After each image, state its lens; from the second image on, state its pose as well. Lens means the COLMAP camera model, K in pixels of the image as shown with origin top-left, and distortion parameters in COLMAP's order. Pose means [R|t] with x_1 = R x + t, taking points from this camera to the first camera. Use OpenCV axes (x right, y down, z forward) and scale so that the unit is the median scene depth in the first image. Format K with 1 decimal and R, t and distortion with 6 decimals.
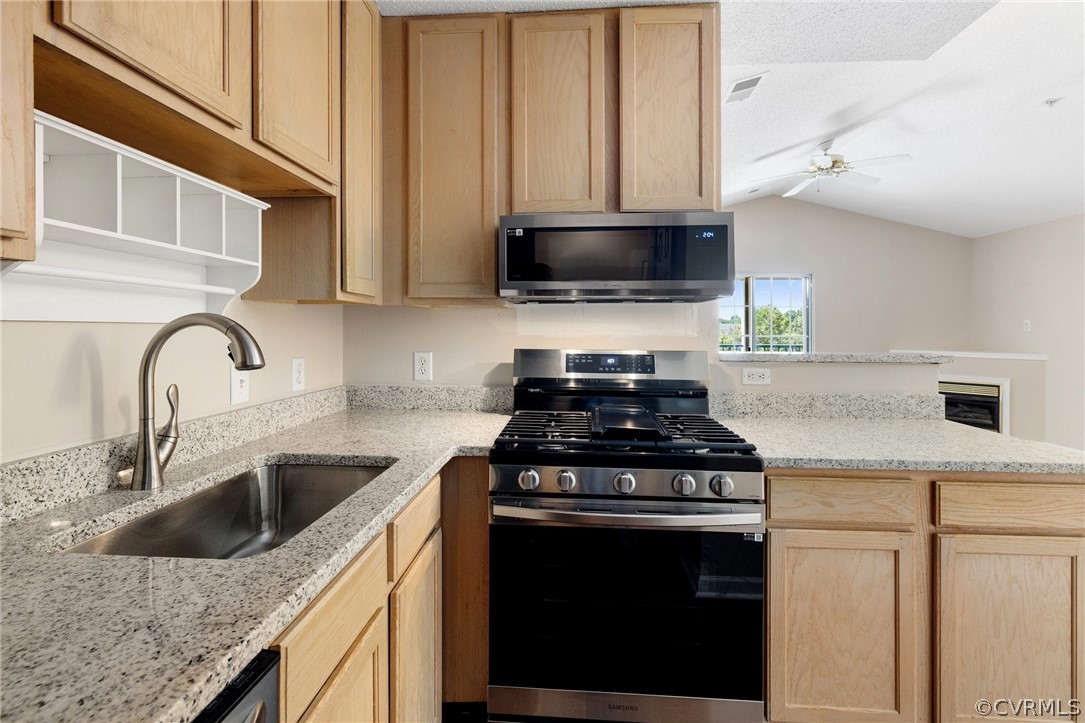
lens RADIAL K [[509.3, 0, 537.7], [0, 509.3, 327.8], [0, 0, 1]] dist [-0.001249, -0.000061]
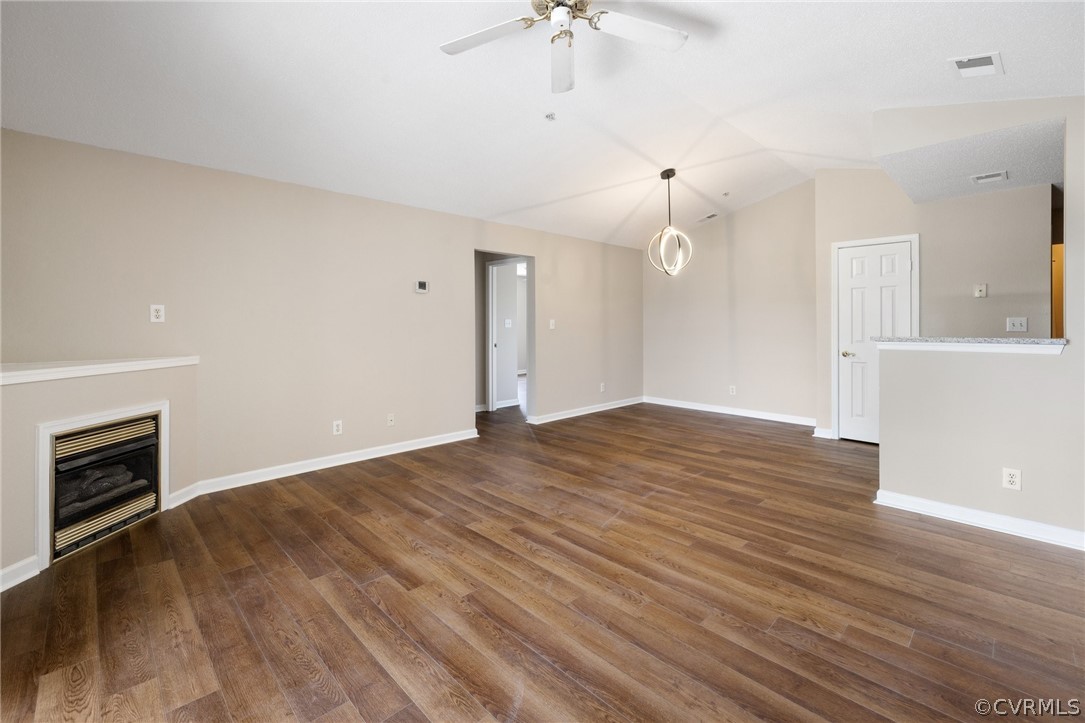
lens RADIAL K [[470.0, 0, 534.3], [0, 470.0, 326.6], [0, 0, 1]] dist [-0.002835, -0.000225]
pose [[-0.747416, 0.000393, 0.664357, 0.216931], [0.003048, 0.999991, 0.002836, 0.011530], [-0.664350, 0.004145, -0.747410, 1.107591]]
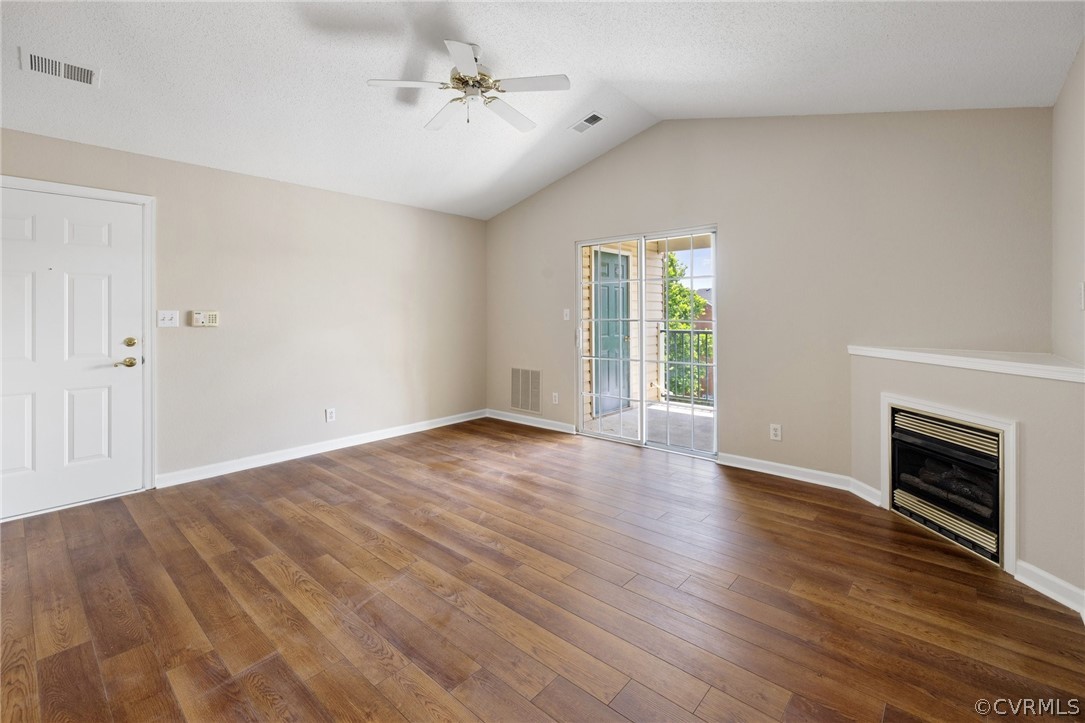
lens RADIAL K [[470.0, 0, 530.0], [0, 470.0, 315.8], [0, 0, 1]] dist [-0.002835, -0.000225]
pose [[0.788533, 0.000108, -0.614993, 0.830743], [0.001763, 0.999995, 0.002436, 0.009767], [0.614990, -0.003005, 0.788529, 0.428362]]
